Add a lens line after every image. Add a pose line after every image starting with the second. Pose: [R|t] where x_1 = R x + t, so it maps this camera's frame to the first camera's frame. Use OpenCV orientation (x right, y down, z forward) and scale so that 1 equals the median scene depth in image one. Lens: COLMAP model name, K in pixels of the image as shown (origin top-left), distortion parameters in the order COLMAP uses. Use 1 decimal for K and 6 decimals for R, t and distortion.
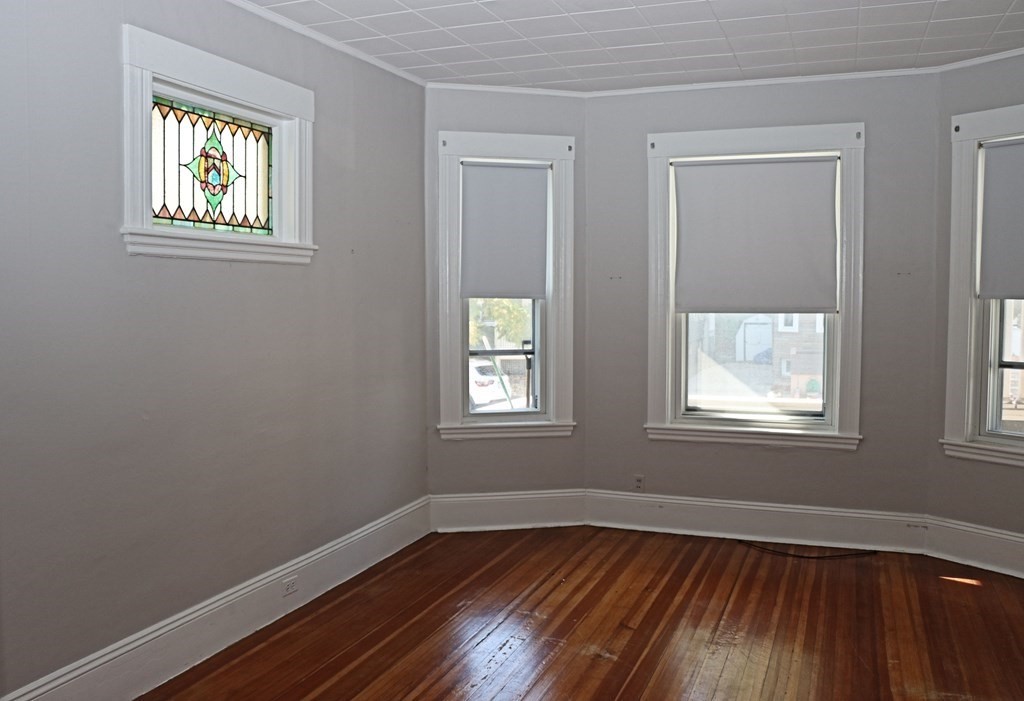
lens RADIAL K [[881.5, 0, 507.0], [0, 881.5, 347.3], [0, 0, 1]] dist [-0.169875, 0.117874]
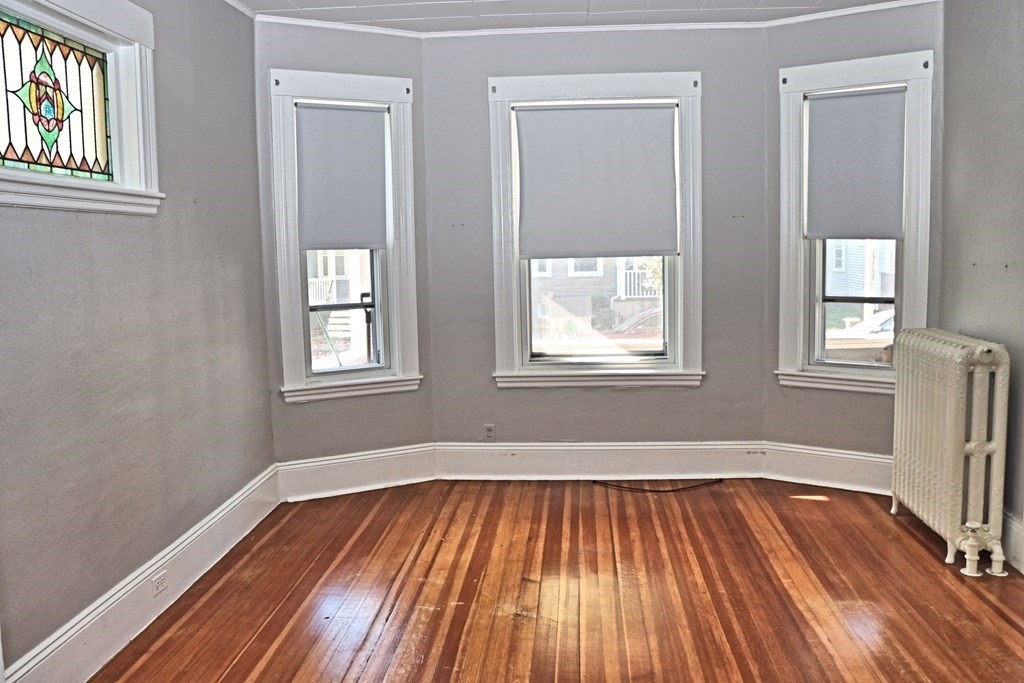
lens RADIAL K [[857.8, 0, 527.9], [0, 857.8, 340.3], [0, 0, 1]] dist [-0.182814, 0.149164]
pose [[0.948990, -0.053988, 0.310649, -0.116227], [0.038148, 0.997654, 0.056846, -0.002784], [-0.312989, -0.042095, 0.948823, 0.079665]]
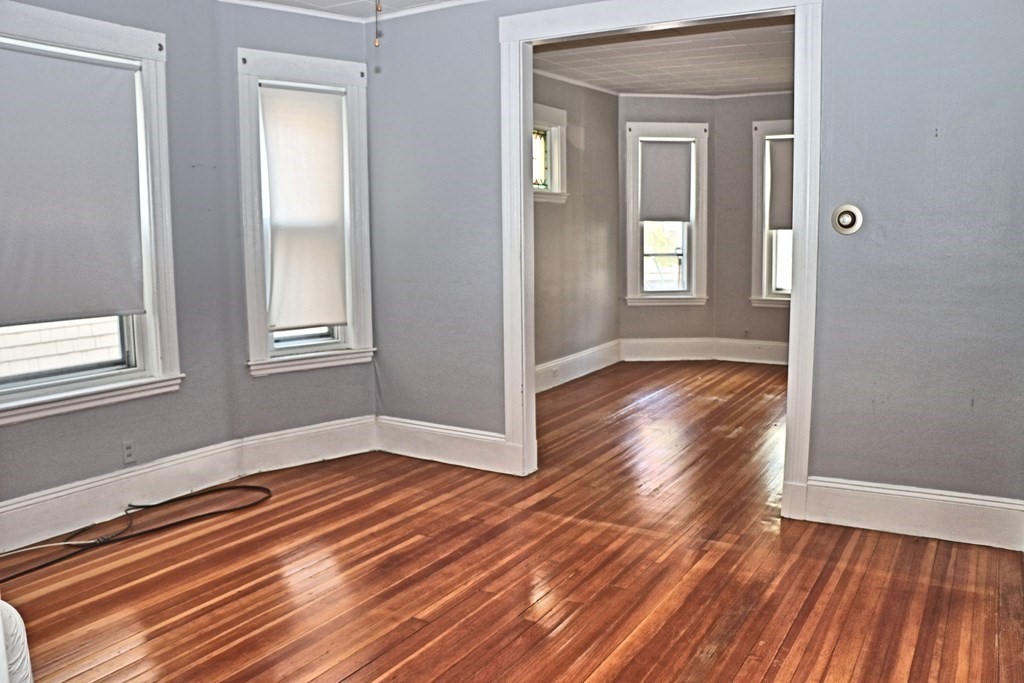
lens RADIAL K [[857.8, 0, 512.3], [0, 857.8, 339.3], [0, 0, 1]] dist [-0.182814, 0.149164]
pose [[0.988193, 0.009089, -0.152946, -0.045971], [0.002341, 0.997227, 0.074390, 0.051409], [0.153198, -0.073869, 0.985431, -0.722359]]
